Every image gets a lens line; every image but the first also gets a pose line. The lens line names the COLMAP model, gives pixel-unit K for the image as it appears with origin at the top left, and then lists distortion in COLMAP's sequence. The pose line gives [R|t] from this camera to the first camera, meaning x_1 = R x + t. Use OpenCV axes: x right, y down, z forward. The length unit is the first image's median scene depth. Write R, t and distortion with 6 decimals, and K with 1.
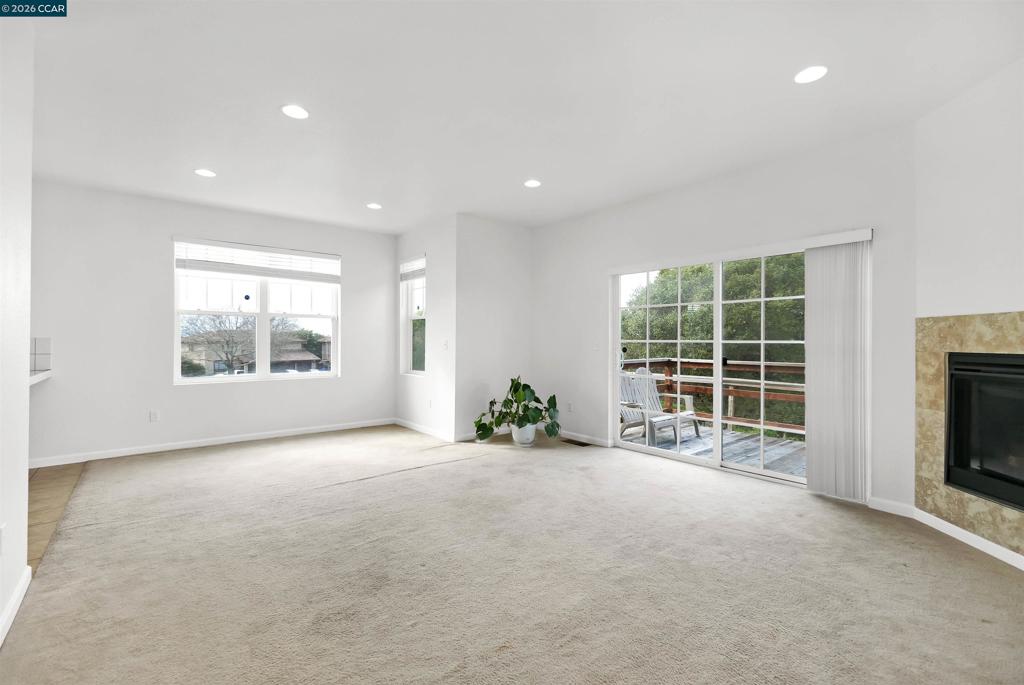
lens RADIAL K [[448.9, 0, 514.9], [0, 448.9, 339.2], [0, 0, 1]] dist [-0.001175, -0.000252]
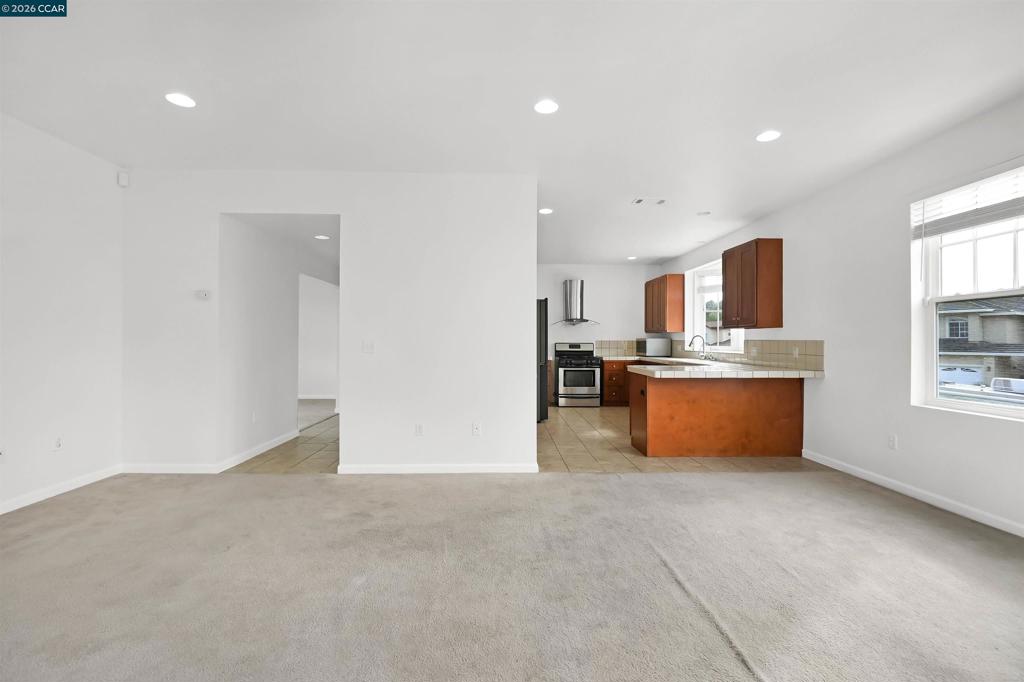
lens RADIAL K [[435.8, 0, 499.2], [0, 435.8, 340.3], [0, 0, 1]] dist [-0.000252, -0.000037]
pose [[-0.636268, -0.012097, -0.771374, 0.292183], [-0.004329, 0.999917, -0.012111, 0.014302], [0.771456, -0.004367, -0.636267, 1.465026]]
